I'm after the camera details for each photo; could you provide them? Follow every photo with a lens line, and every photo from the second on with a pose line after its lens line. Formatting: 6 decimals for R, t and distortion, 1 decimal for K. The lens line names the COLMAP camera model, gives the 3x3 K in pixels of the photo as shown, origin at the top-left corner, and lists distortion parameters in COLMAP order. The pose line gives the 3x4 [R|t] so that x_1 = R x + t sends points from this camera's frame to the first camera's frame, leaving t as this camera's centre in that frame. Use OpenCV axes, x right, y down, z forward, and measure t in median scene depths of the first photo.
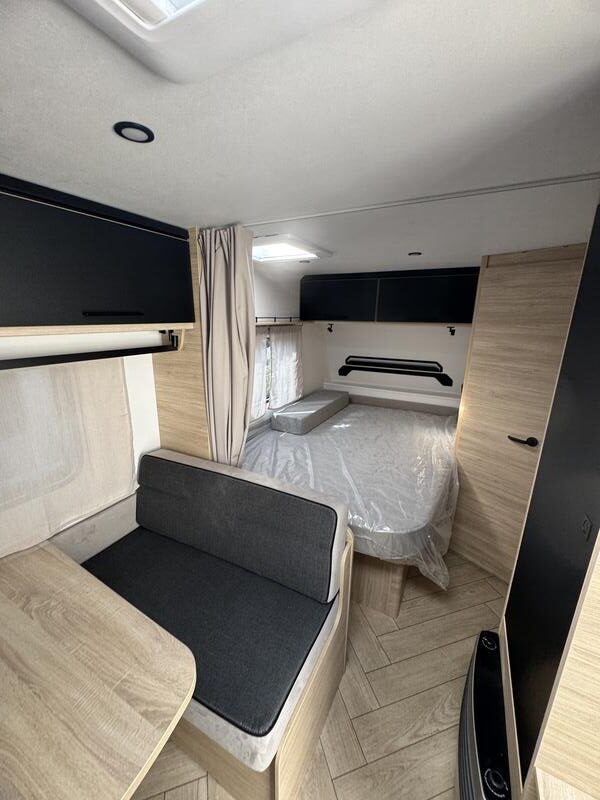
lens RADIAL K [[319.3, 0, 300.6], [0, 319.3, 399.5], [0, 0, 1]] dist [-0.003346, 0.000382]
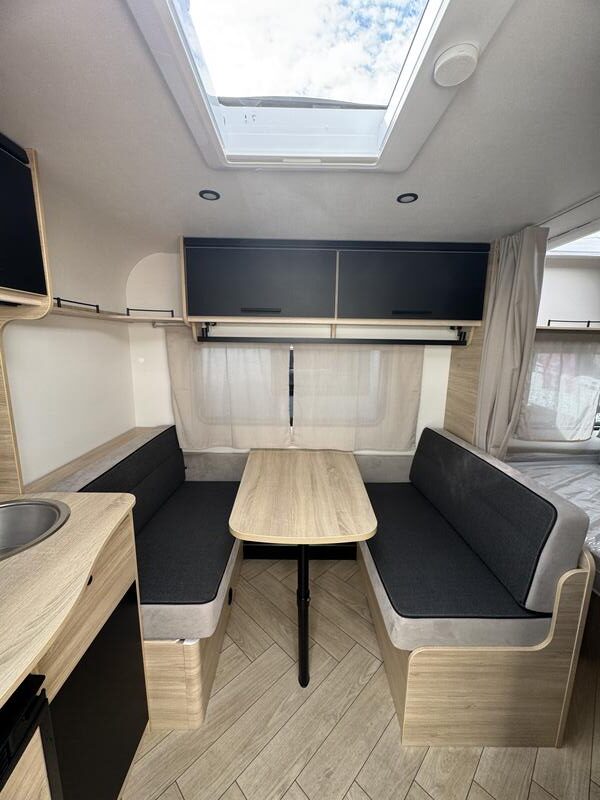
lens RADIAL K [[319.3, 0, 300.1], [0, 319.3, 398.8], [0, 0, 1]] dist [-0.003346, 0.000382]
pose [[0.472990, 0.148692, -0.868430, 0.431497], [-0.234956, 0.971250, 0.038328, 0.157188], [0.849162, 0.185914, 0.494327, -0.093565]]
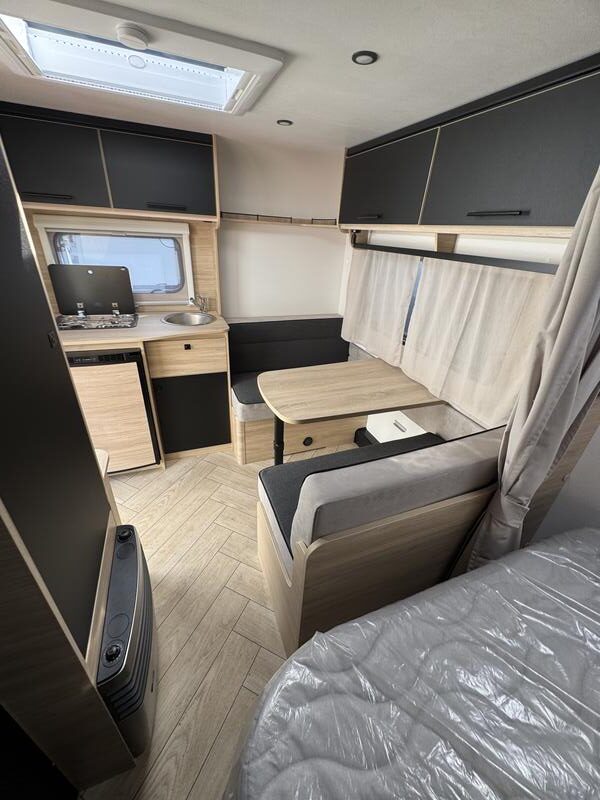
lens RADIAL K [[319.3, 0, 299.7], [0, 319.3, 399.7], [0, 0, 1]] dist [-0.003346, 0.000382]
pose [[-0.657331, 0.307711, -0.687917, 0.515307], [-0.254572, 0.768510, 0.587015, -0.200748], [0.709302, 0.560987, -0.426831, 1.054725]]
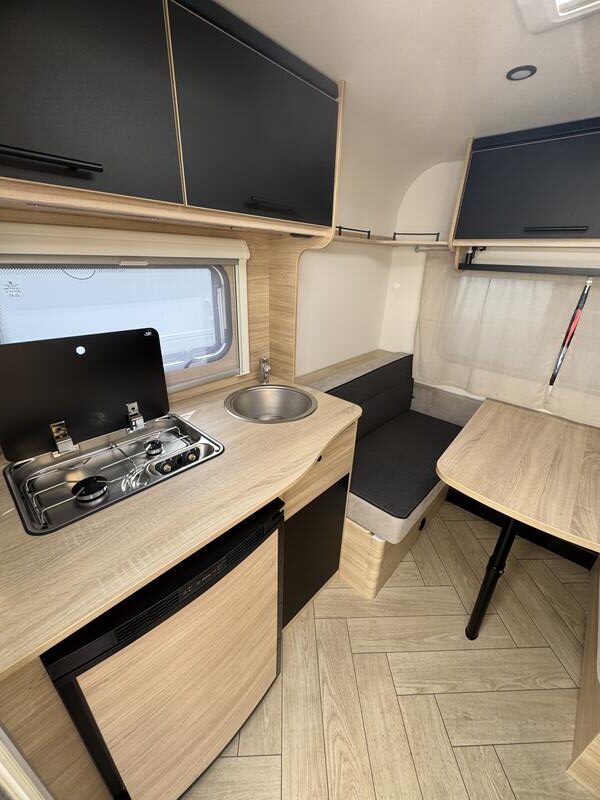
lens RADIAL K [[319.3, 0, 301.8], [0, 319.3, 398.5], [0, 0, 1]] dist [-0.003346, 0.000382]
pose [[-0.251887, 0.375075, -0.892117, 0.450827], [-0.286871, 0.851469, 0.438982, 0.133107], [0.924261, 0.366496, -0.106876, -0.081657]]
